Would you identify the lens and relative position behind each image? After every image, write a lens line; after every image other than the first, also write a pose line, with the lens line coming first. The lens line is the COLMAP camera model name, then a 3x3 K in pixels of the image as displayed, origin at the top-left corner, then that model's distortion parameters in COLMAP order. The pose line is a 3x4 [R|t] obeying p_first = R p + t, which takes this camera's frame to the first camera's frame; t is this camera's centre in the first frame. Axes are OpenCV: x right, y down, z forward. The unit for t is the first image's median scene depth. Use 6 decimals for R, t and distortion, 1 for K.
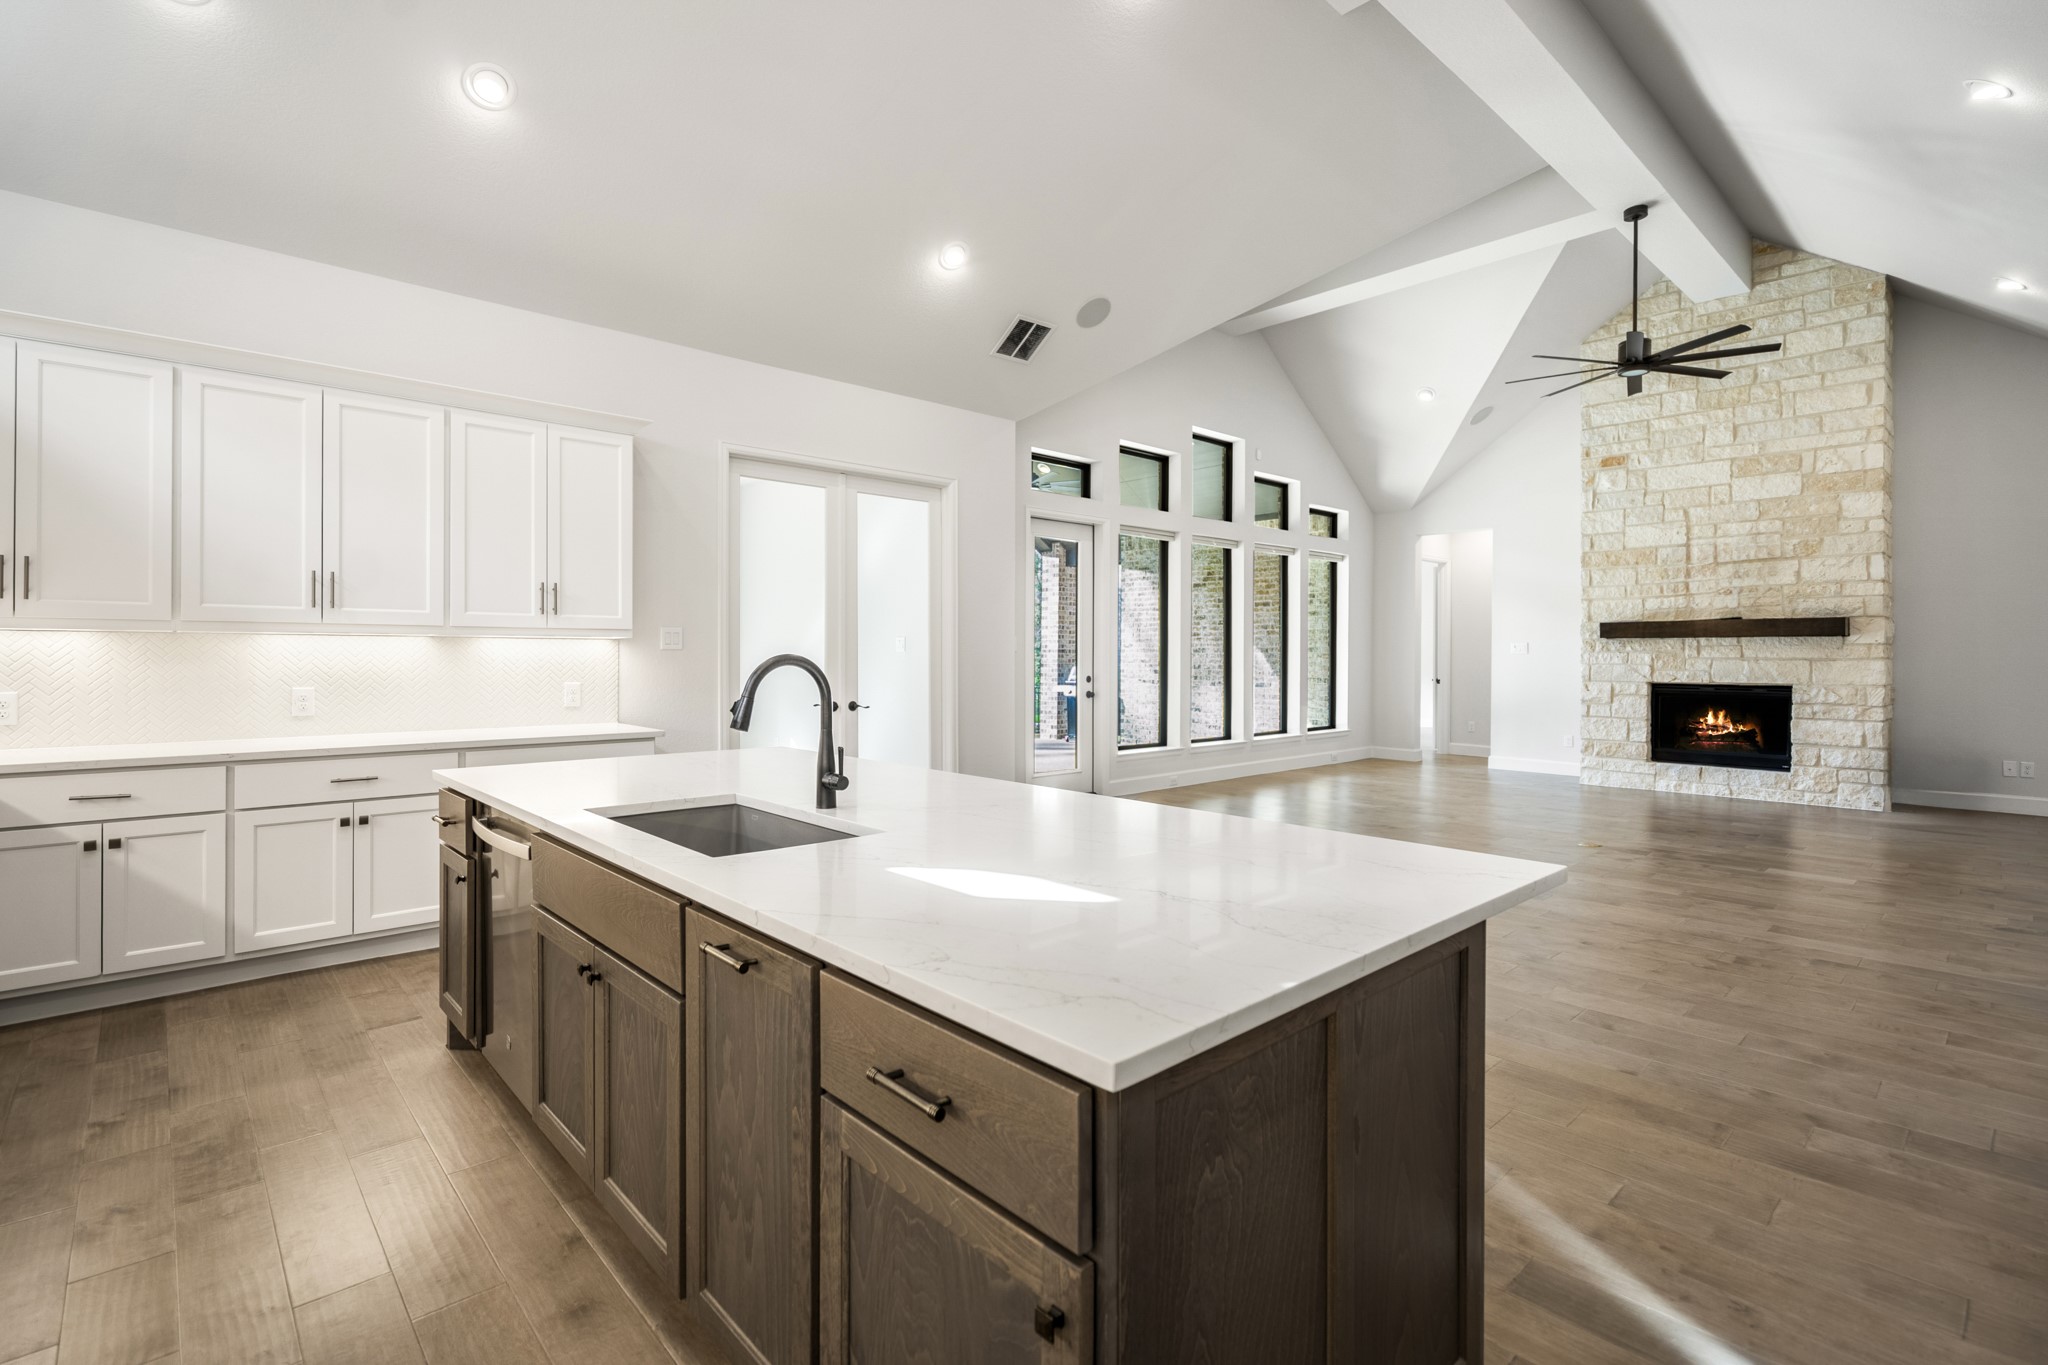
lens RADIAL K [[942.5, 0, 1027.8], [0, 942.5, 651.5], [0, 0, 1]] dist [0.014235, -0.011116]
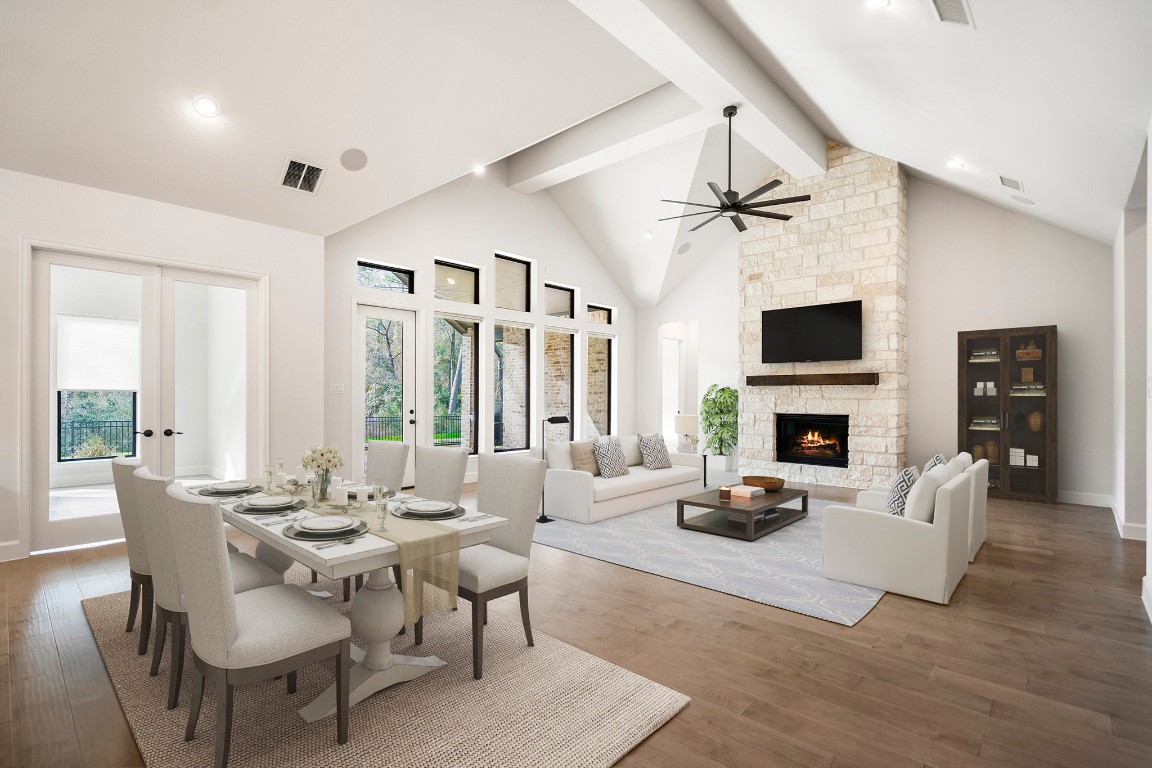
lens RADIAL K [[532.6, 0, 574.1], [0, 532.6, 392.1], [0, 0, 1]] dist [-0.001111, -0.000281]
pose [[0.997116, 0.000638, 0.075896, 0.269148], [-0.000358, 0.999993, -0.003700, 0.000313], [-0.075898, 0.003663, 0.997109, 0.125887]]
